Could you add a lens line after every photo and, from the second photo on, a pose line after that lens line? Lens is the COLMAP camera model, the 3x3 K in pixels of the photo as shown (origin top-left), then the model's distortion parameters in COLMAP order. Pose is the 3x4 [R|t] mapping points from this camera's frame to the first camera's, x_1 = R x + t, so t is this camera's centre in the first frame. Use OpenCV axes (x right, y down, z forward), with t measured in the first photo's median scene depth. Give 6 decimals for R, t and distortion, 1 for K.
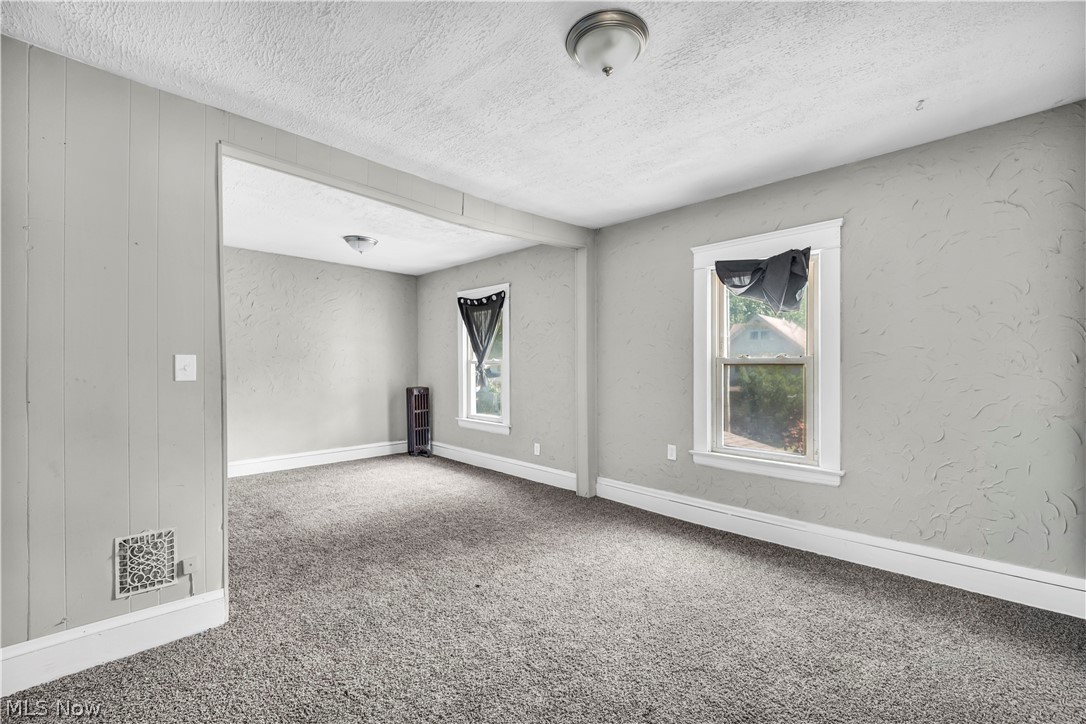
lens RADIAL K [[460.5, 0, 543.2], [0, 460.5, 361.9], [0, 0, 1]] dist [0.003717, -0.005595]
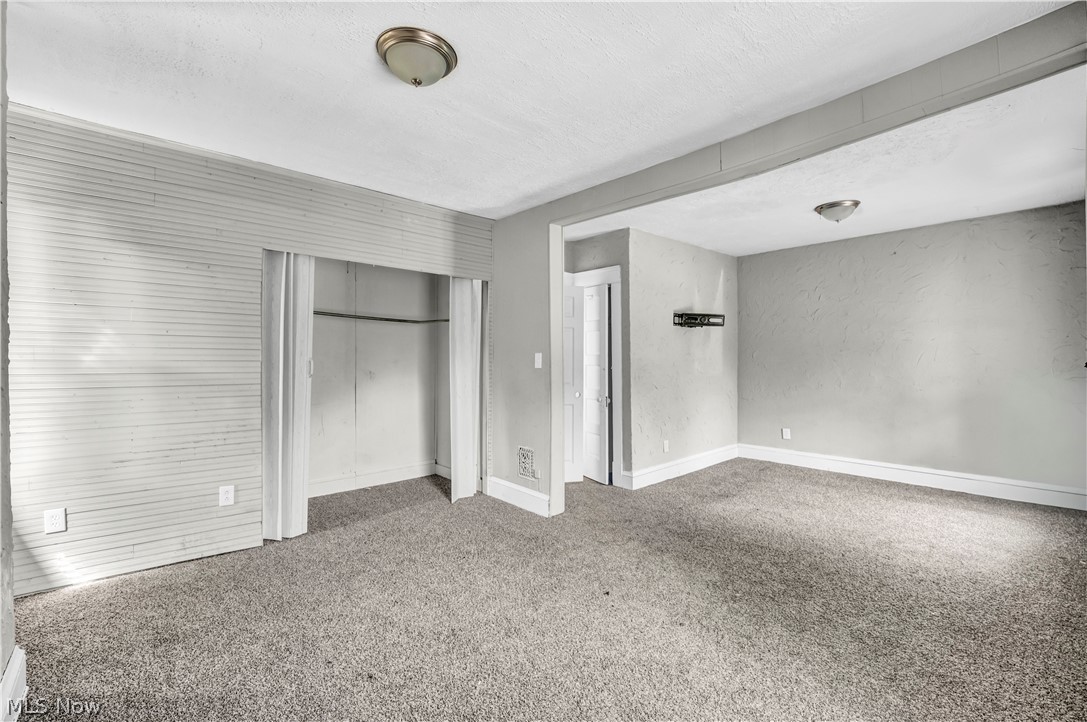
lens RADIAL K [[458.1, 0, 533.7], [0, 458.1, 360.9], [0, 0, 1]] dist [-0.004097, -0.001395]
pose [[-0.065764, 0.003052, -0.997831, 0.556860], [0.005789, 0.999980, 0.002677, 0.005358], [0.997818, -0.005600, -0.065780, 0.636413]]
